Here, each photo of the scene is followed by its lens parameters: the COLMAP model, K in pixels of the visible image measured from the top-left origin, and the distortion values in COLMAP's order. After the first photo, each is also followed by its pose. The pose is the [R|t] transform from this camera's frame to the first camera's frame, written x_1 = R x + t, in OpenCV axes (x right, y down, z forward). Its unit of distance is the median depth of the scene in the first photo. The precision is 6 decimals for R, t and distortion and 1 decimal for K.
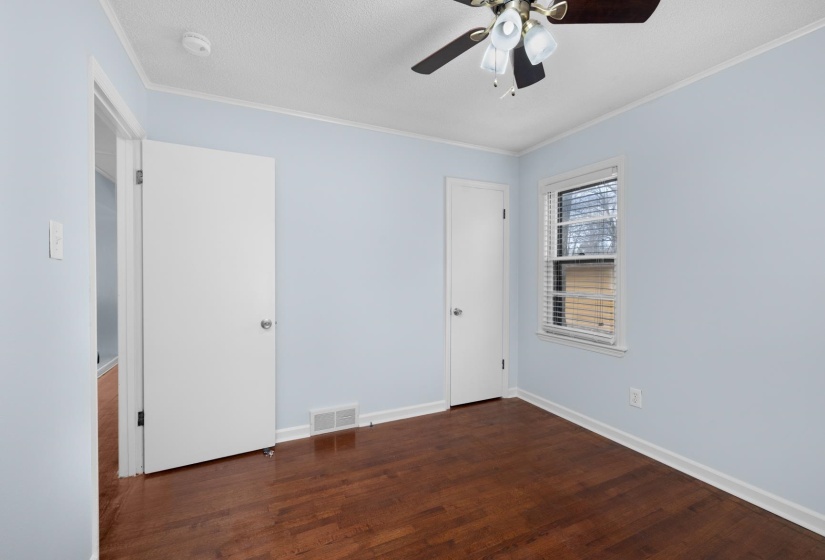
lens RADIAL K [[348.0, 0, 409.1], [0, 348.0, 275.5], [0, 0, 1]] dist [-0.000320, 0.000071]
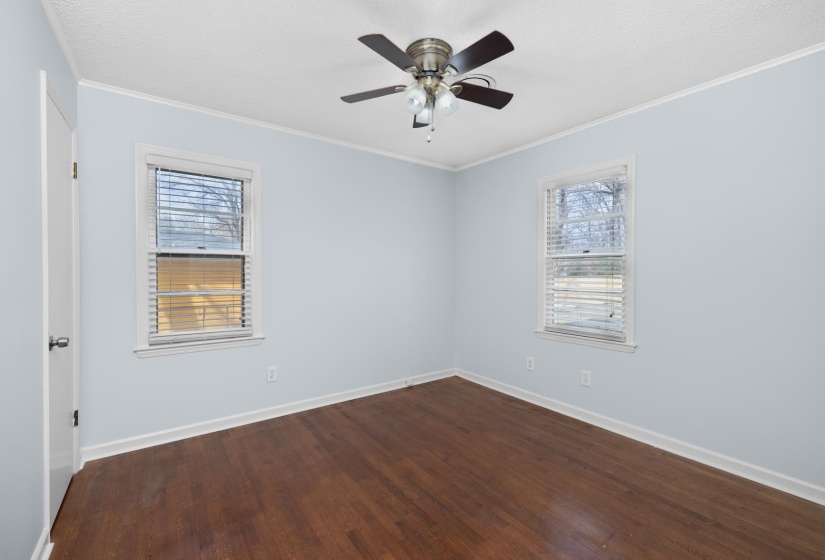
lens RADIAL K [[348.0, 0, 409.1], [0, 348.0, 275.5], [0, 0, 1]] dist [-0.000320, 0.000071]
pose [[-0.185196, -0.011978, 0.982629, -0.737564], [-0.001703, 0.999928, 0.011868, -0.001420], [-0.982700, 0.000525, -0.185203, 0.935460]]
